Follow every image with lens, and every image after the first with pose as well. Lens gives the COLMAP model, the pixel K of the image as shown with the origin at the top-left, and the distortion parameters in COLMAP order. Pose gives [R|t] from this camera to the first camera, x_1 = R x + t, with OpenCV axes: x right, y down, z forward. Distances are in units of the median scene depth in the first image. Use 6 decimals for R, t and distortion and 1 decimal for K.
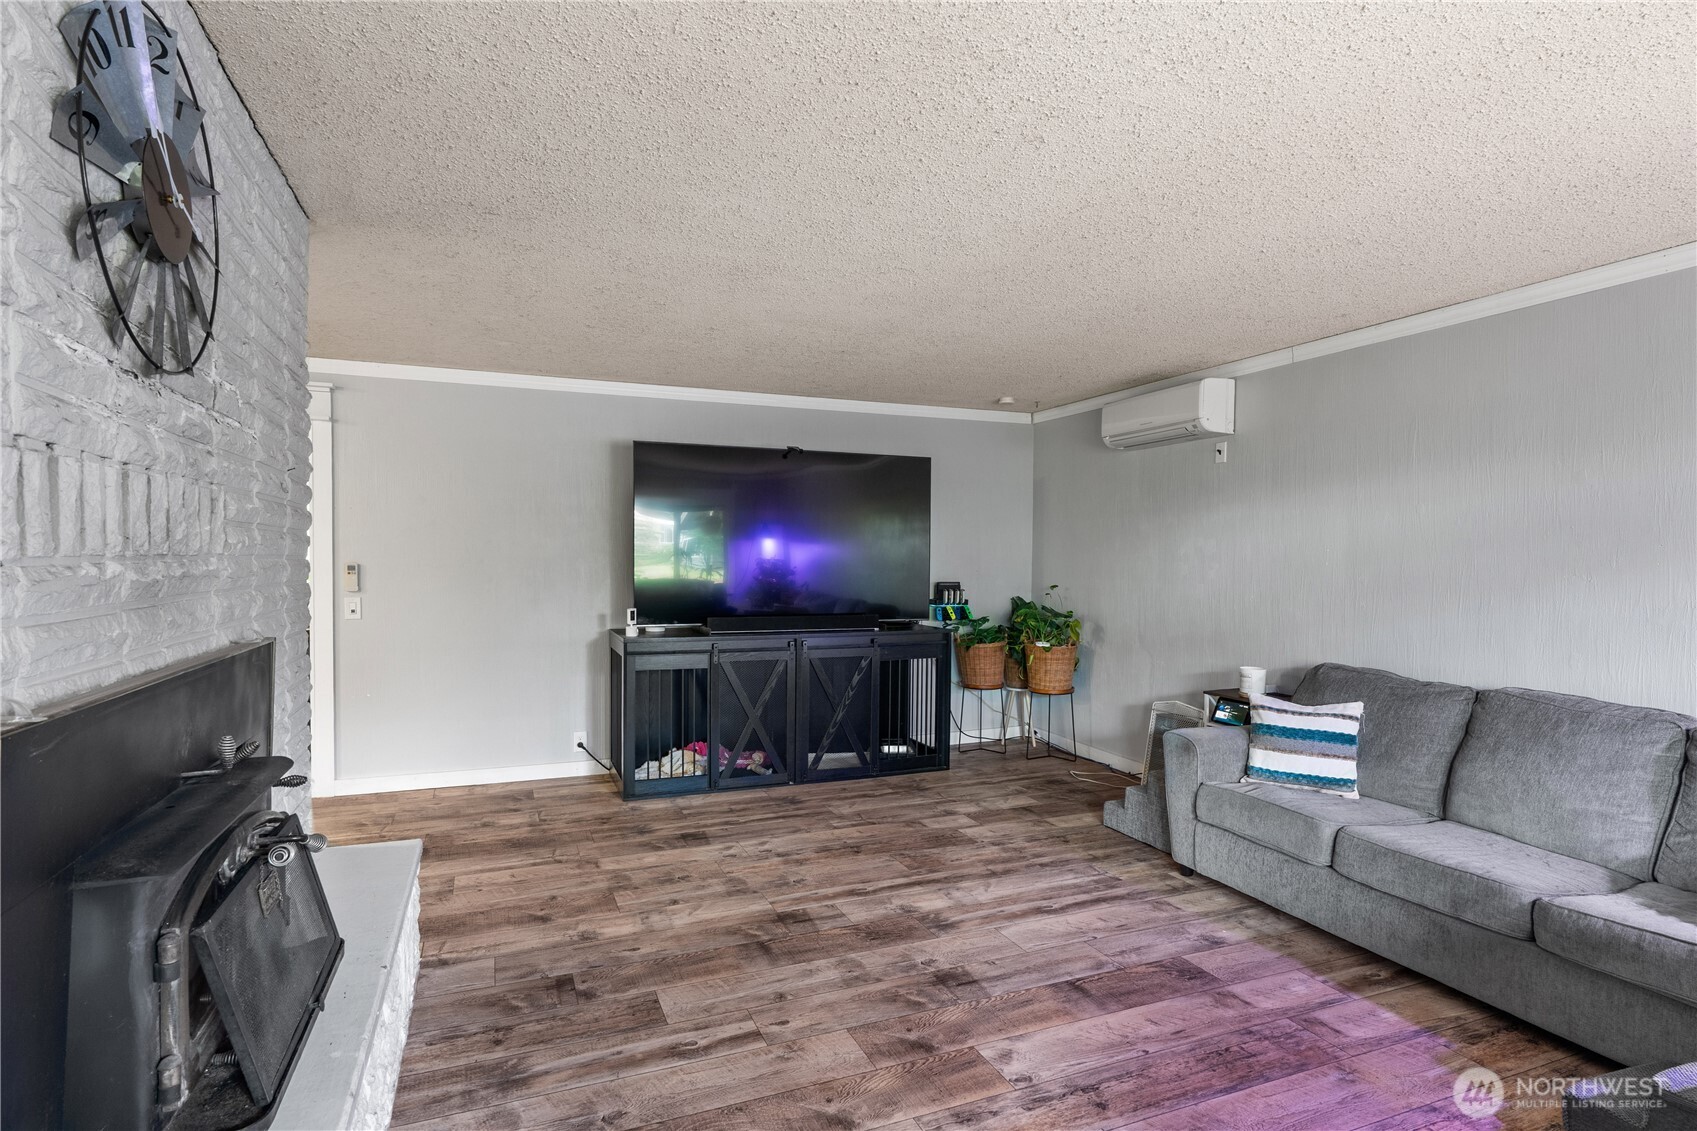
lens RADIAL K [[840.8, 0, 855.7], [0, 840.8, 563.1], [0, 0, 1]] dist [0.003678, 0.000783]
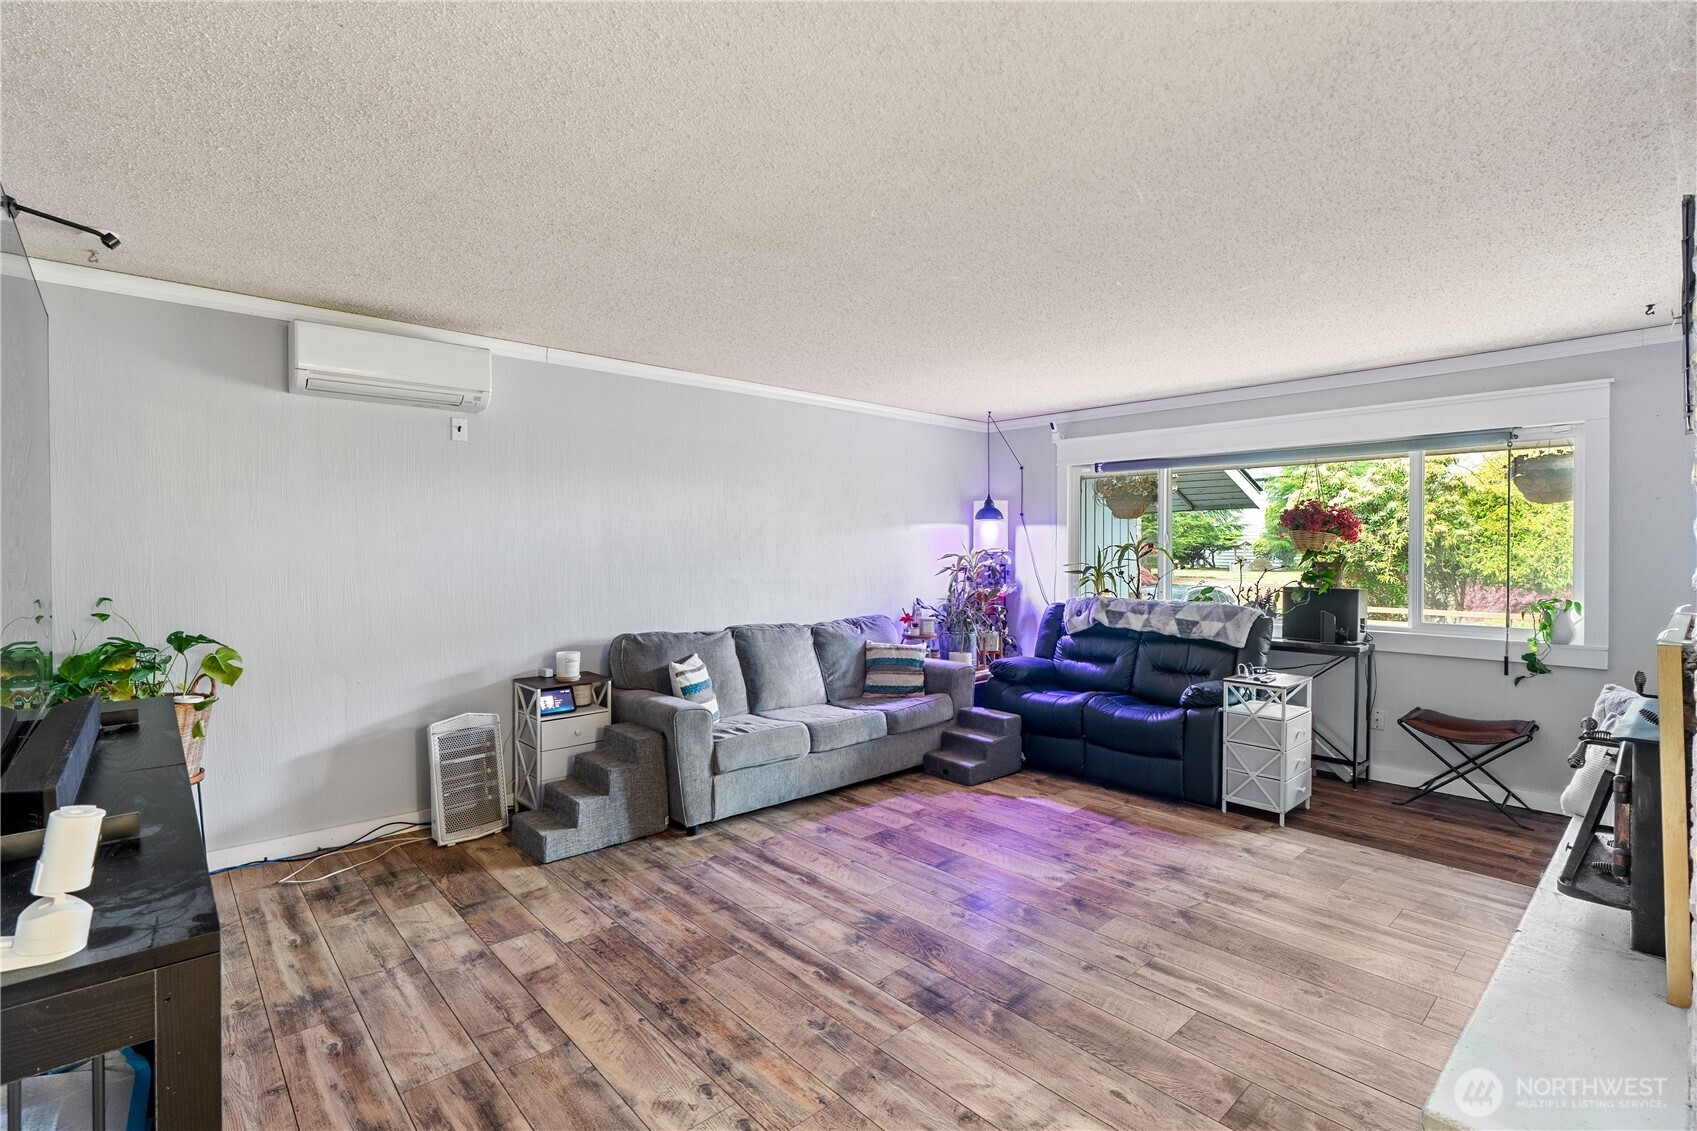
lens RADIAL K [[783.2, 0, 859.5], [0, 783.2, 558.5], [0, 0, 1]] dist [0.002758, 0.000567]
pose [[-0.336924, -0.017728, 0.941365, -0.720045], [-0.000096, 0.999823, 0.018795, -0.014308], [-0.941532, 0.006242, -0.336866, 1.264661]]
